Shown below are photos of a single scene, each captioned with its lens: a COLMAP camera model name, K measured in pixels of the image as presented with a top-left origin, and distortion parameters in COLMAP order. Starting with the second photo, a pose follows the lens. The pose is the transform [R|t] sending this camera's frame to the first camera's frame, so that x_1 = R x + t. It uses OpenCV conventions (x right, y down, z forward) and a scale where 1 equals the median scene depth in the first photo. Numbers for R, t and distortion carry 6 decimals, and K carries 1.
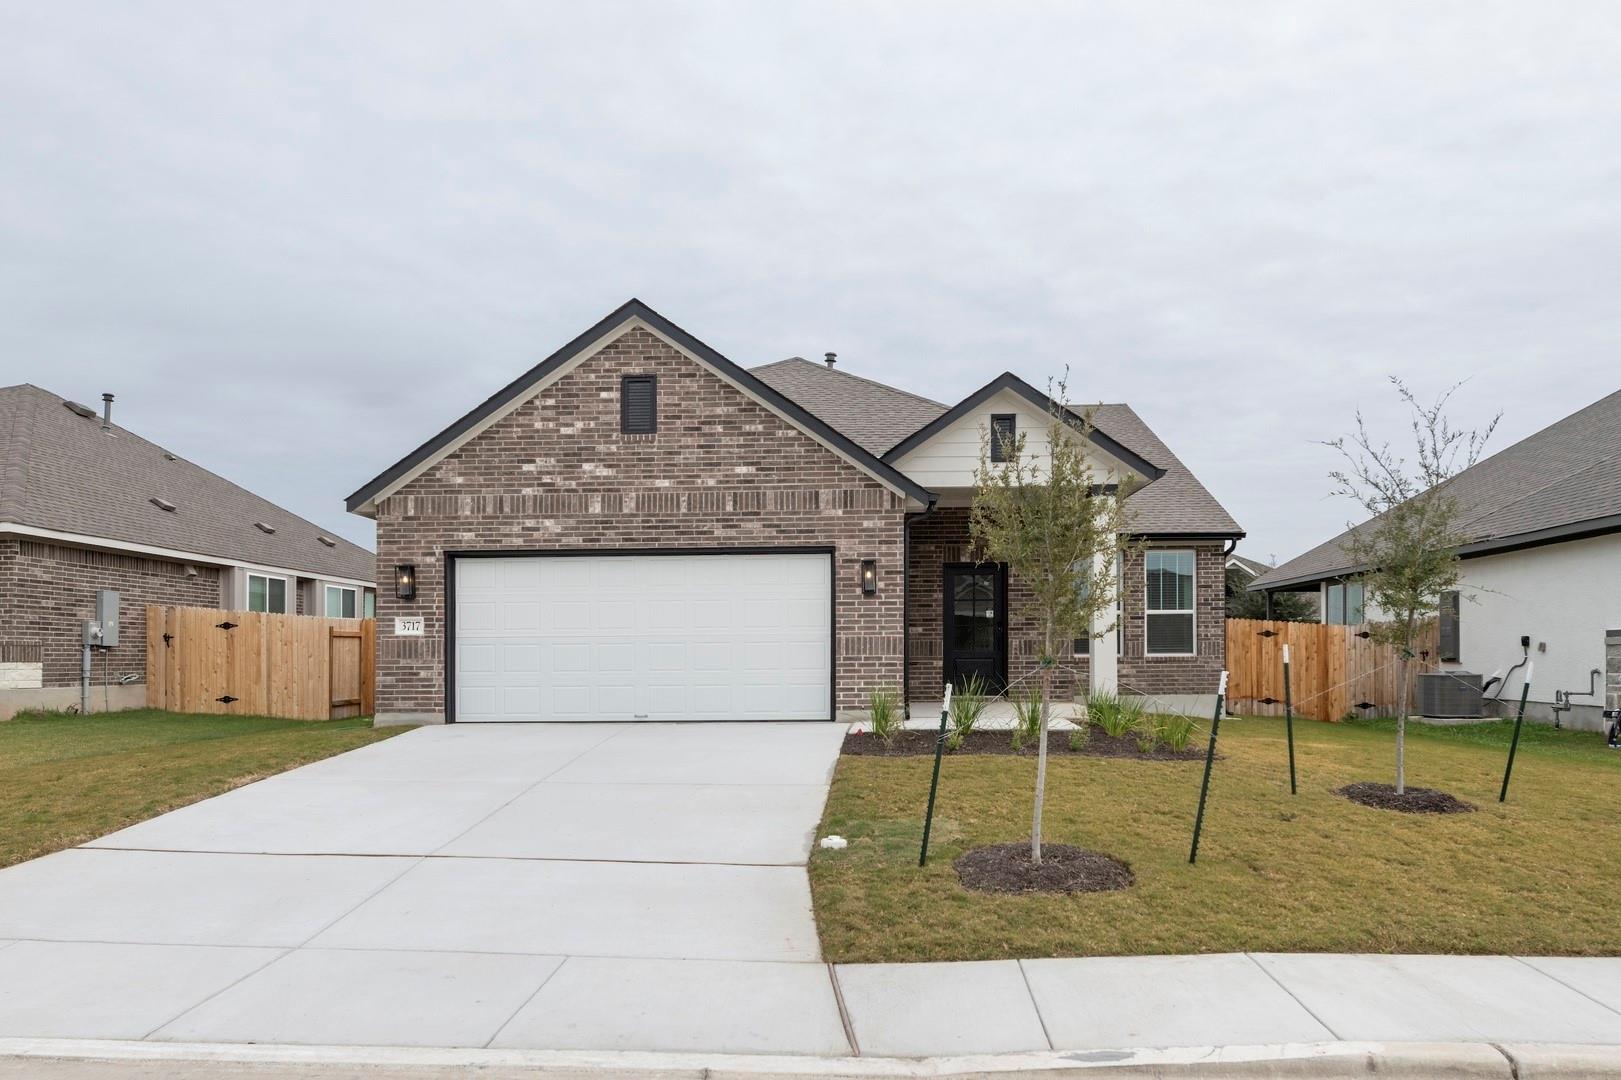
lens RADIAL K [[1024.0, 0, 809.7], [0, 1024.0, 541.8], [0, 0, 1]] dist [-0.006647, -0.001760]
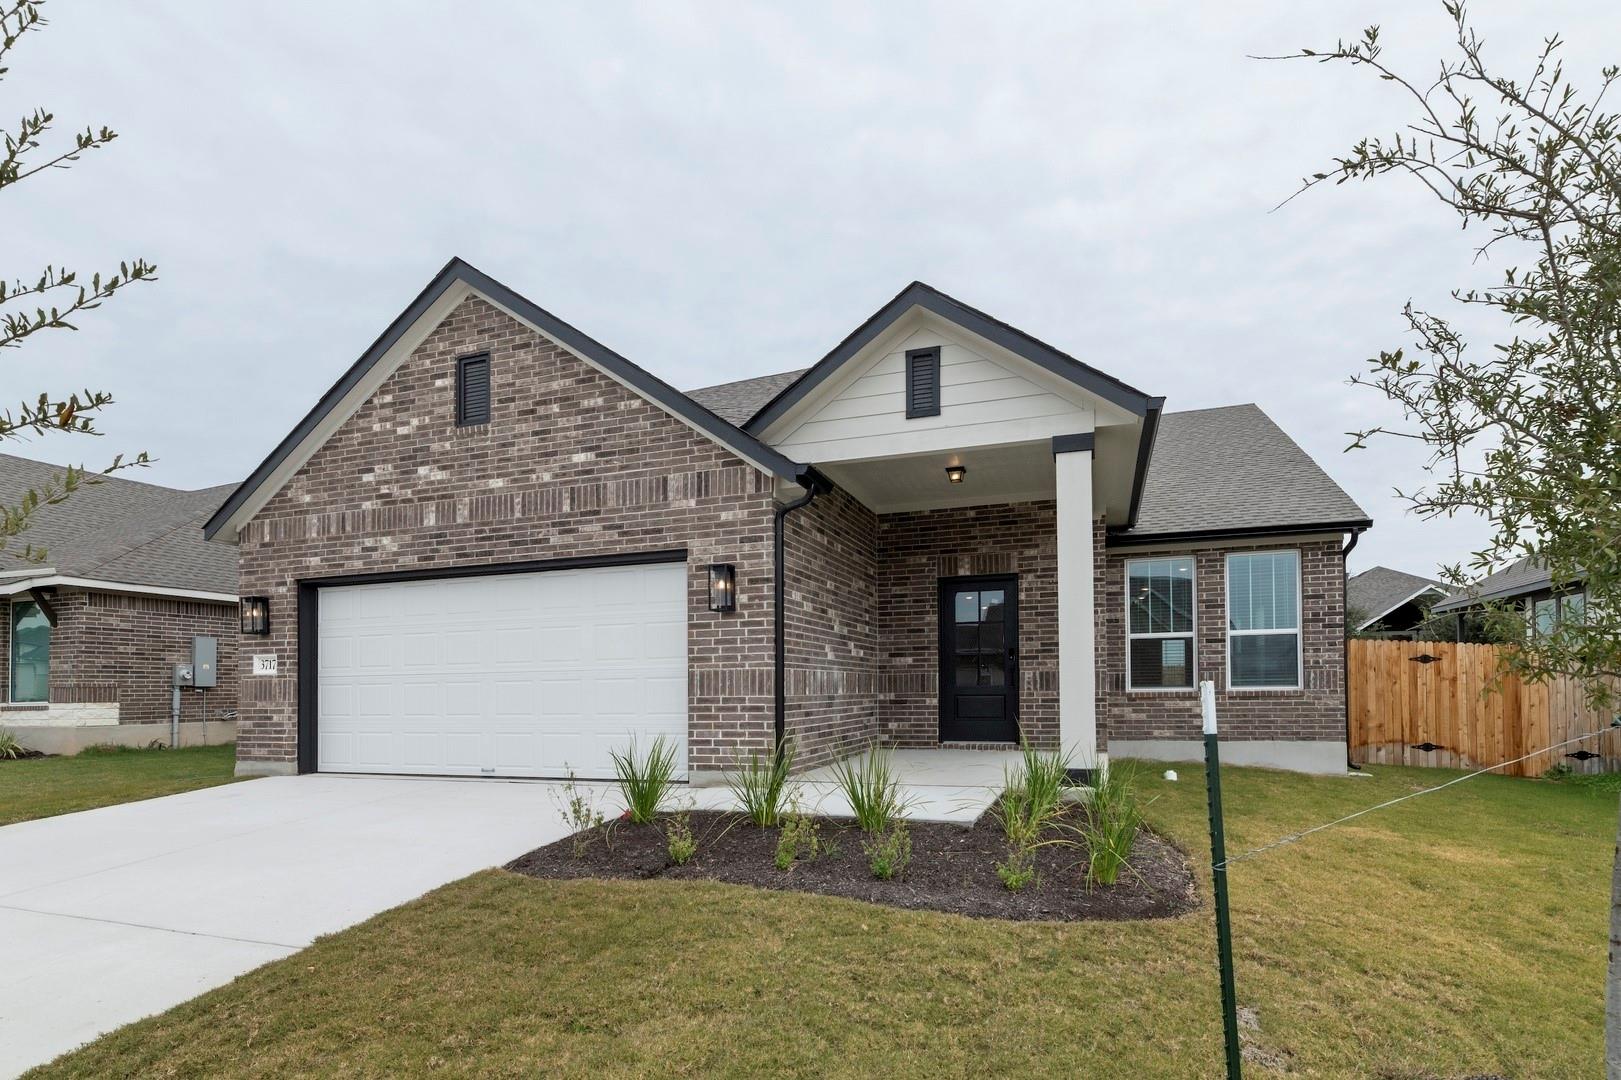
lens RADIAL K [[796.2, 0, 826.2], [0, 796.2, 616.0], [0, 0, 1]] dist [-0.001657, 0.000586]
pose [[0.961467, -0.030862, -0.273182, 0.272114], [0.037496, 0.999114, 0.019095, 0.044624], [0.272350, -0.028602, 0.961773, 0.462164]]
